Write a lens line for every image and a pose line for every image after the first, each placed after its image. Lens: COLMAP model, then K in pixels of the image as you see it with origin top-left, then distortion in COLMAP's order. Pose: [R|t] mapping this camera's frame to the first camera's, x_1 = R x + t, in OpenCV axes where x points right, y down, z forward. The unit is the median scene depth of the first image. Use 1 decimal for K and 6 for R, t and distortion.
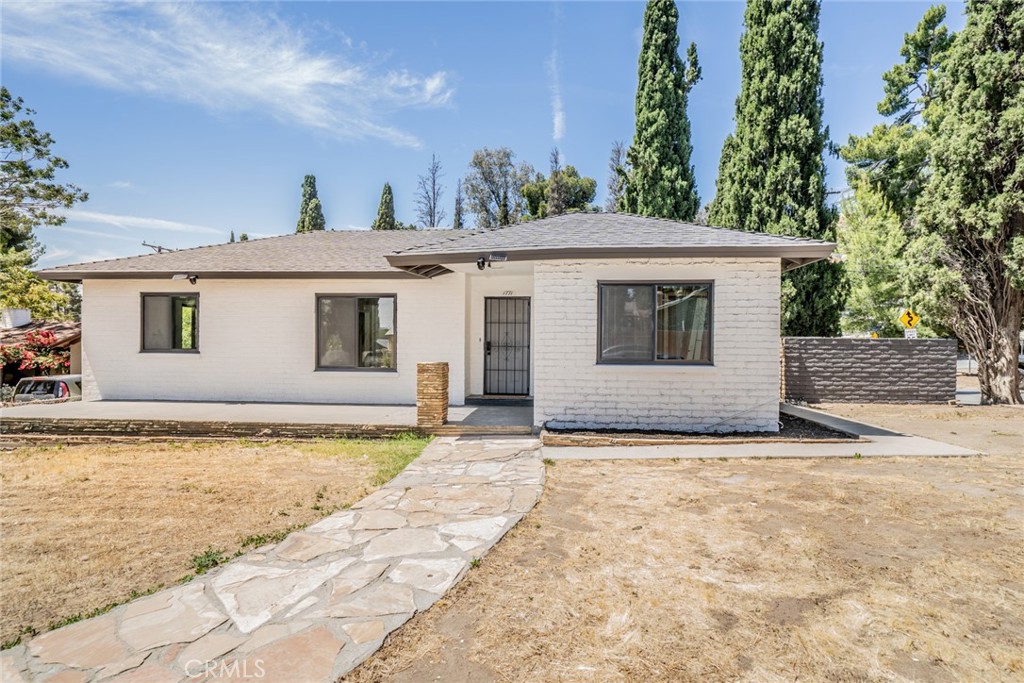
lens RADIAL K [[527.2, 0, 512.0], [0, 527.2, 341.5], [0, 0, 1]] dist [0.017168, 0.000924]
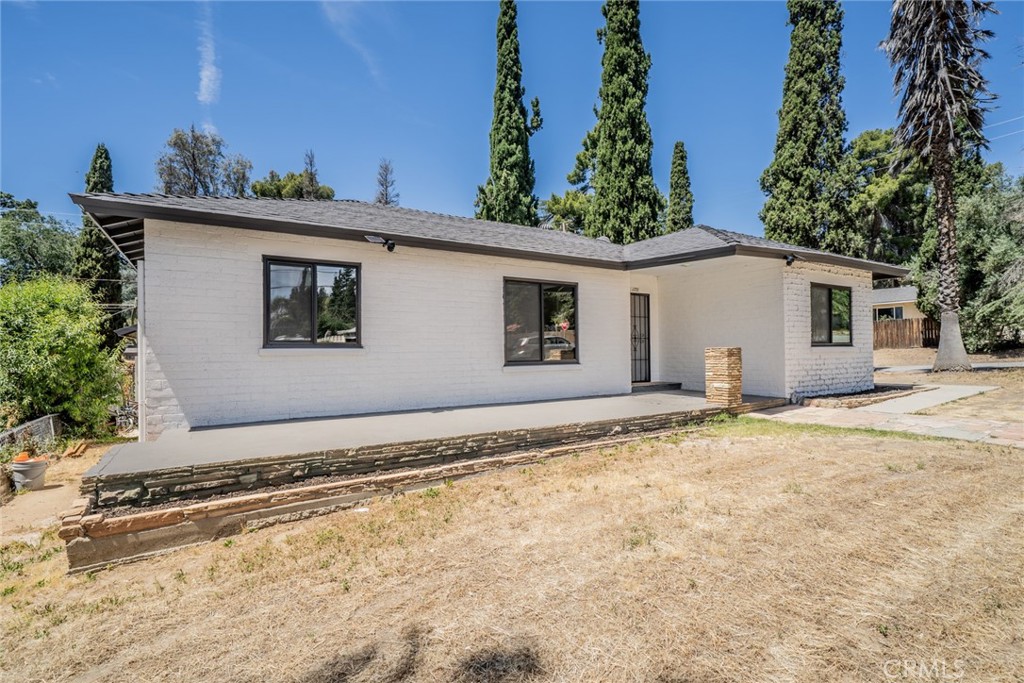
lens RADIAL K [[482.3, 0, 512.0], [0, 482.3, 341.5], [0, 0, 1]] dist [0.007916, 0.000007]
pose [[0.798336, -0.004190, 0.602197, -0.491962], [0.015048, 0.999802, -0.012992, 0.015108], [-0.602024, 0.019434, 0.798242, 0.212306]]
